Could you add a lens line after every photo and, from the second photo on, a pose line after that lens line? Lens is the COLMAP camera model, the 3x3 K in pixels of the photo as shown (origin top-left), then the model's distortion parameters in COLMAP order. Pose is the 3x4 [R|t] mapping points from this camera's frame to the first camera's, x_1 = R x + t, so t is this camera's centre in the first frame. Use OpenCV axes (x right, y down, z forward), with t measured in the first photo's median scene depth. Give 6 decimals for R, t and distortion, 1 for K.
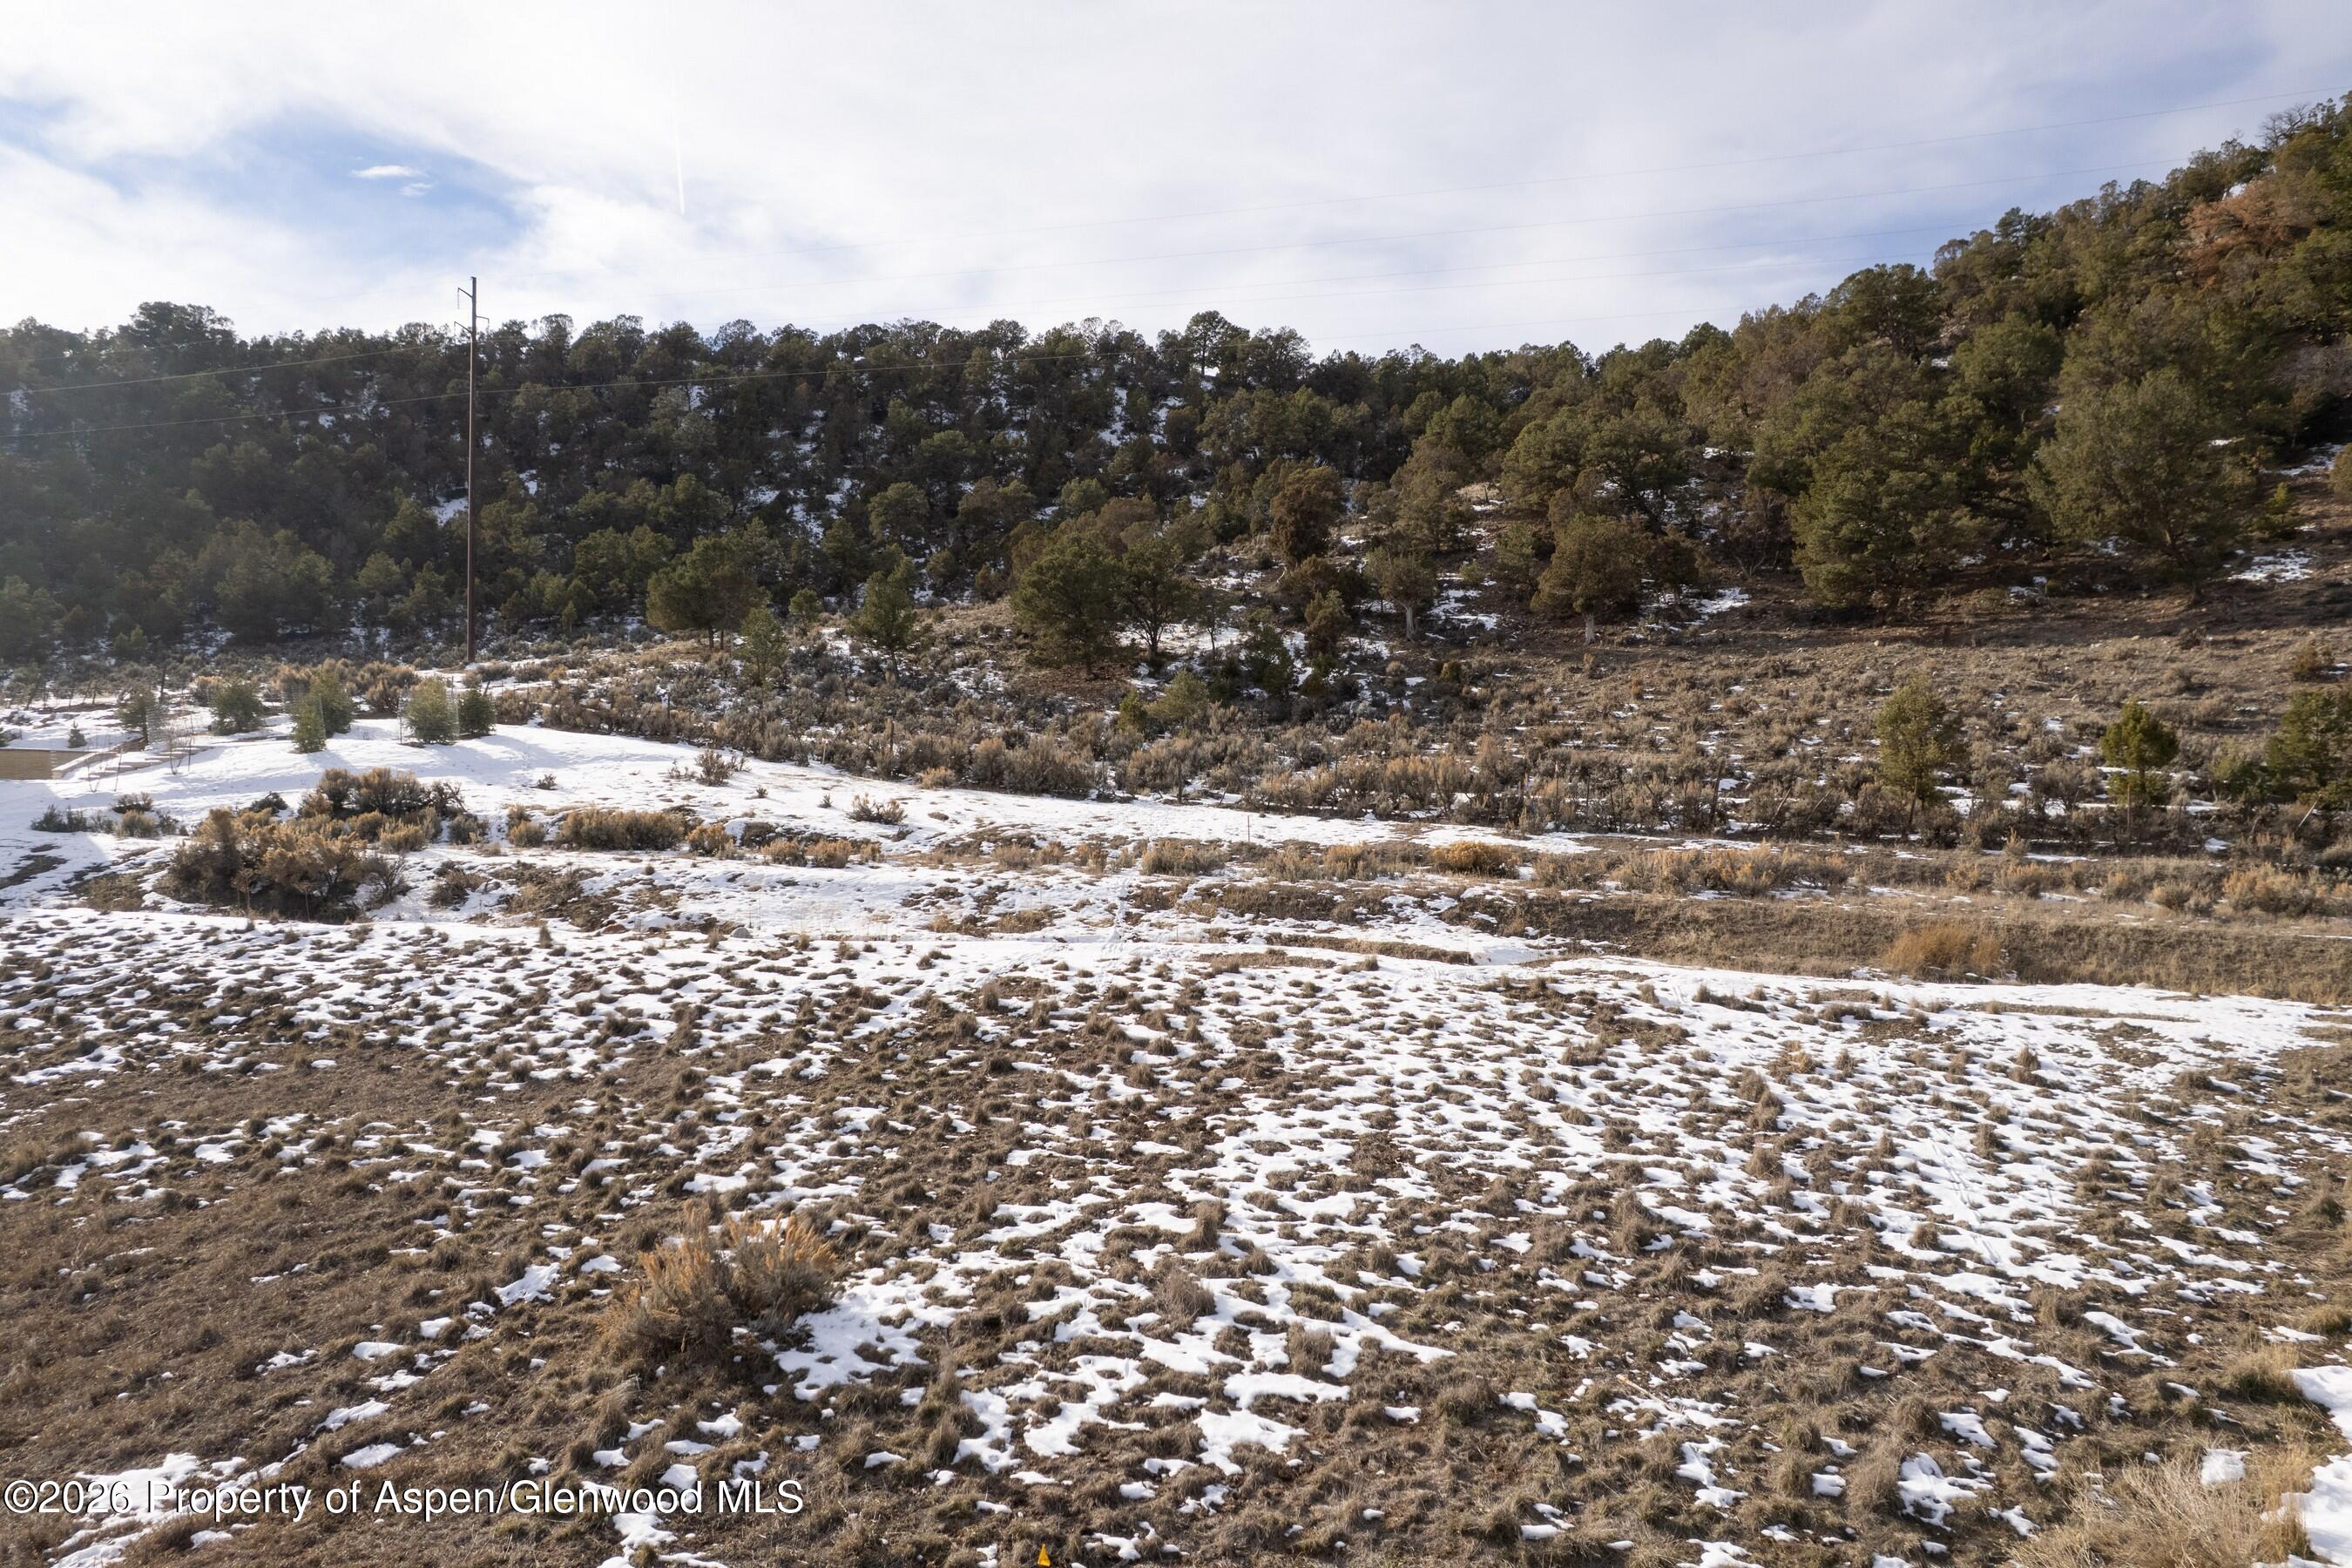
lens RADIAL K [[1500.8, 0, 1187.8], [0, 1500.8, 804.9], [0, 0, 1]] dist [-0.055831, 0.032882]
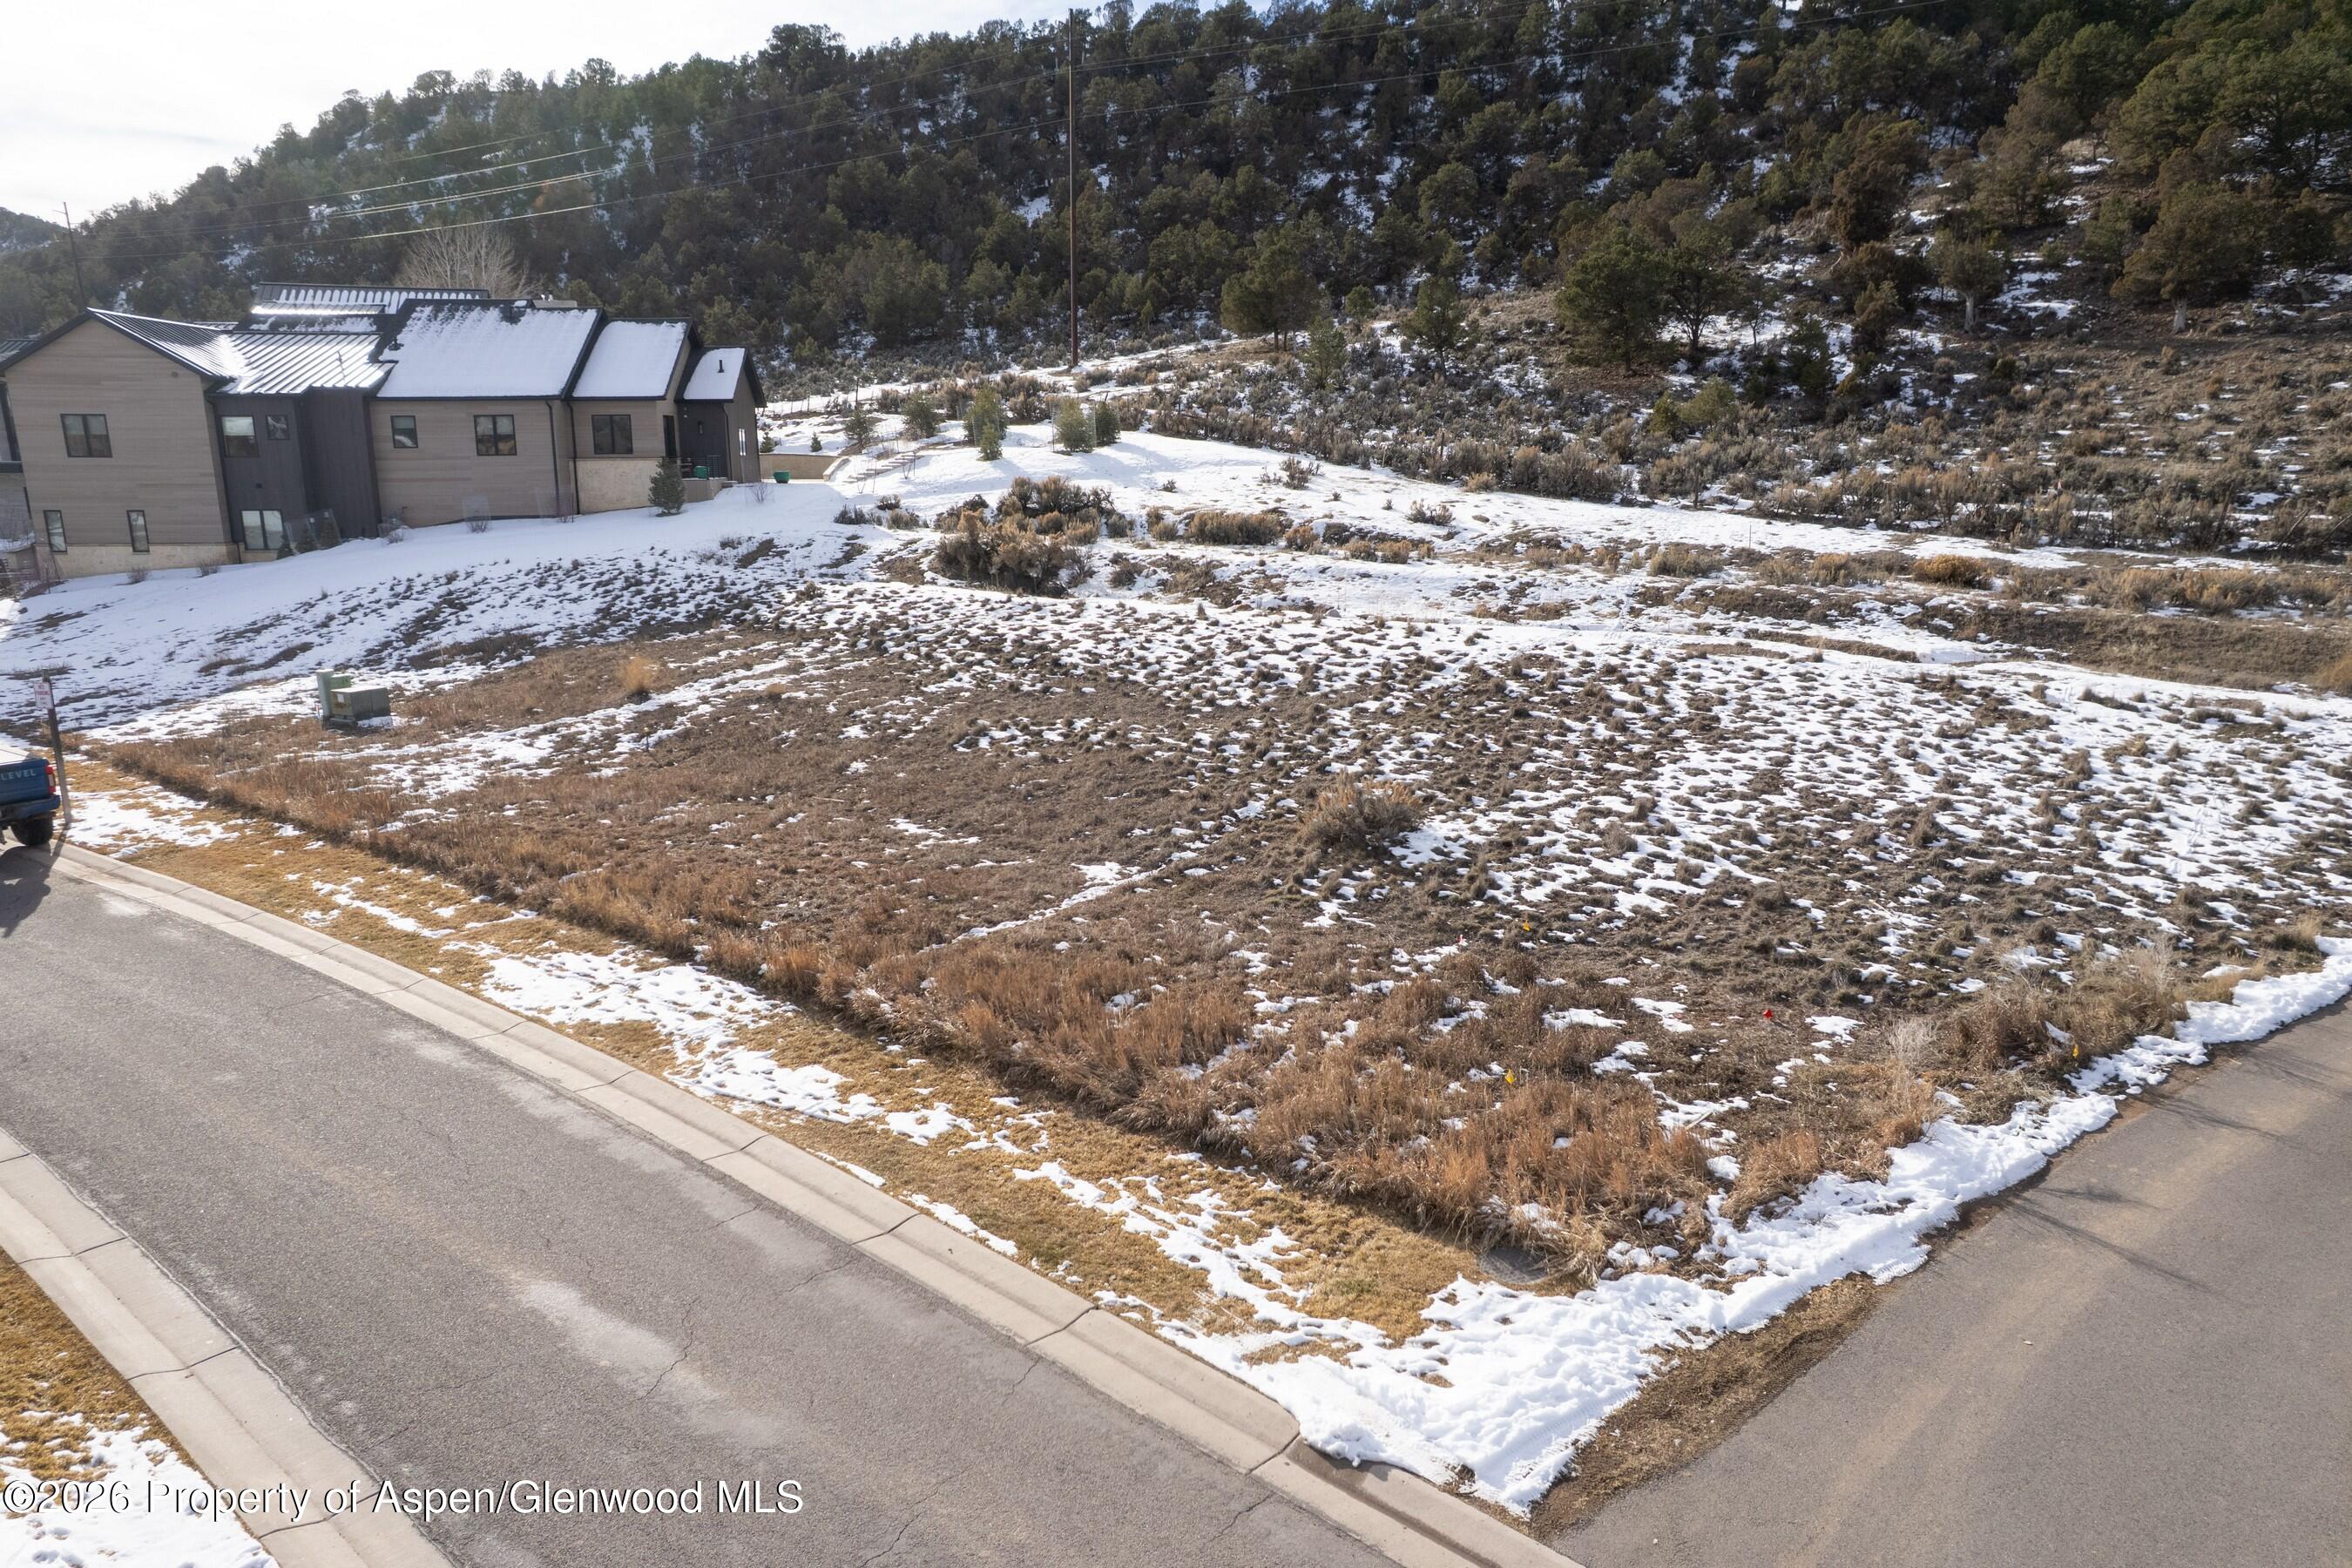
lens RADIAL K [[1506.3, 0, 1185.5], [0, 1506.3, 791.3], [0, 0, 1]] dist [-0.066747, 0.054117]
pose [[0.938860, 0.074745, -0.336089, 0.057224], [-0.004463, 0.978711, 0.205194, -0.044381], [0.344271, -0.191148, 0.919206, -0.415241]]
